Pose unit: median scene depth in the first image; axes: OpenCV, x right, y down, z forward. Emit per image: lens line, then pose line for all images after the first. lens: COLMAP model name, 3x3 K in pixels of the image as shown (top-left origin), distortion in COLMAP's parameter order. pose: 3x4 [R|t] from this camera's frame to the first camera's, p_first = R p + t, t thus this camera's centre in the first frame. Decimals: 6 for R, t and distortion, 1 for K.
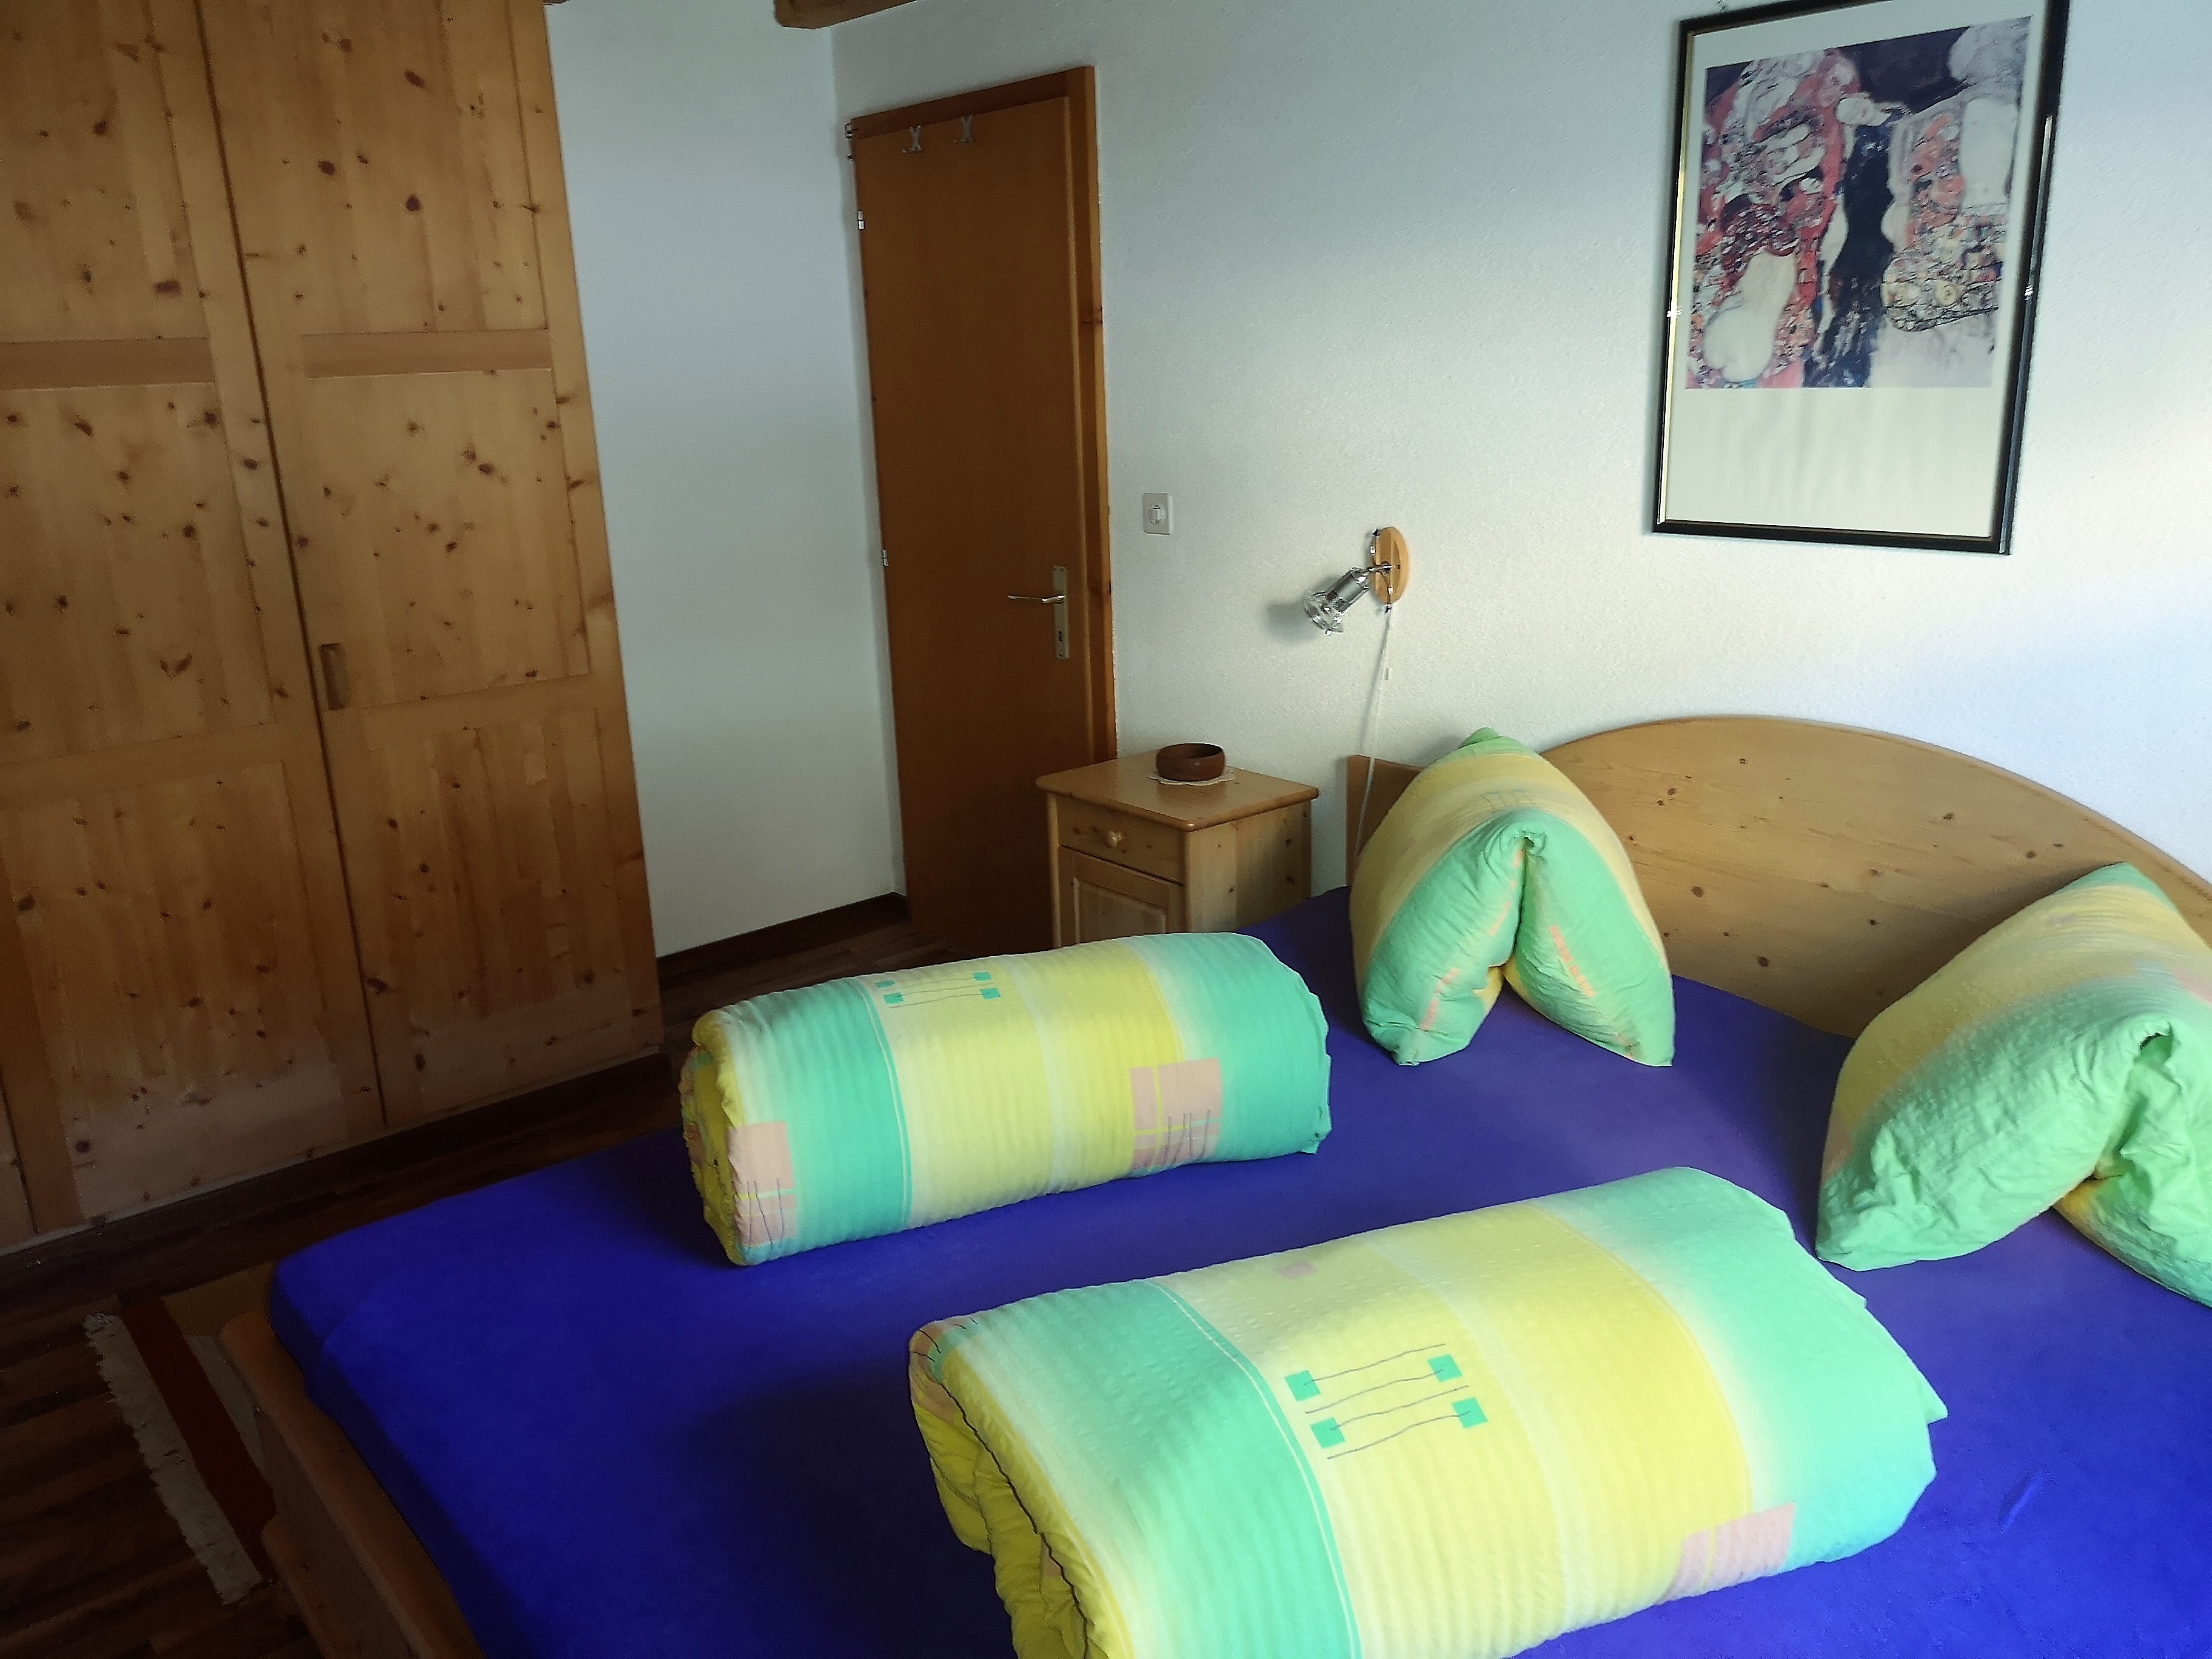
lens RADIAL K [[1687.3, 0, 1106.0], [0, 1687.3, 829.5], [0, 0, 1]] dist [0.005221, -0.030802]
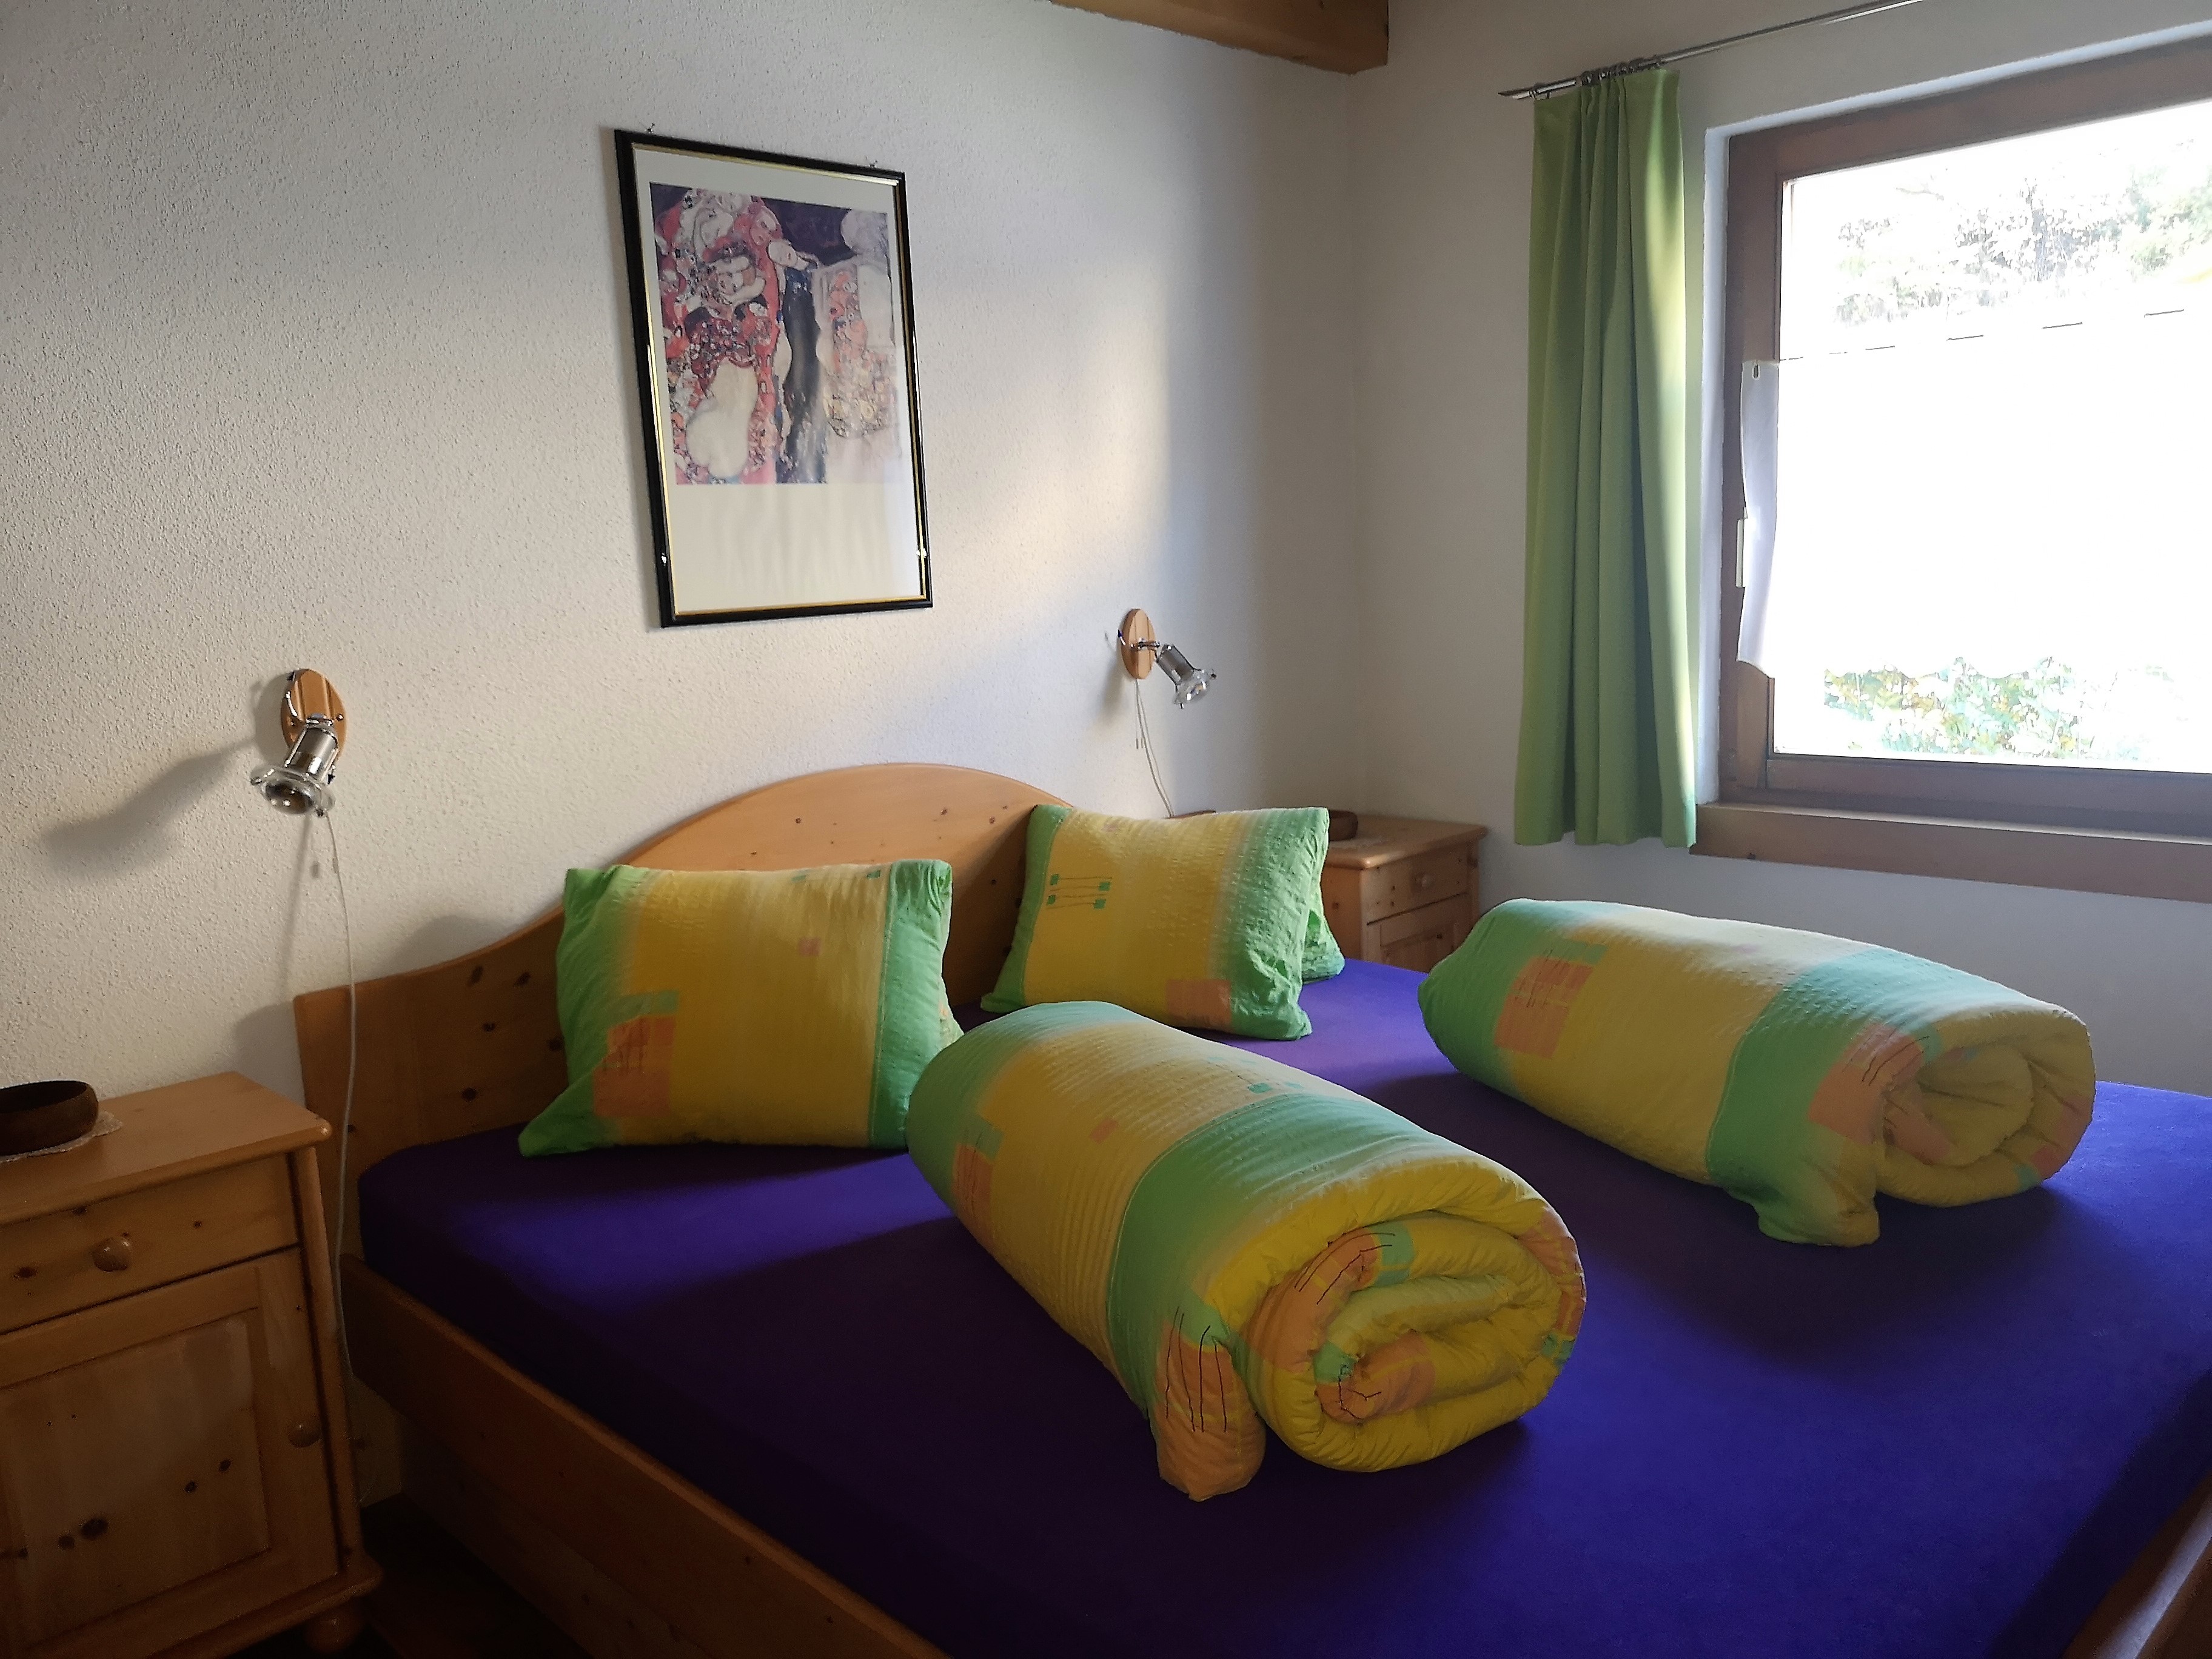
lens RADIAL K [[1687.3, 0, 1106.0], [0, 1687.3, 829.5], [0, 0, 1]] dist [0.005221, -0.030802]
pose [[-0.092794, -0.121214, 0.988280, -0.769035], [0.318877, 0.936666, 0.144824, -0.139533], [-0.943243, 0.328579, -0.048265, 0.933478]]
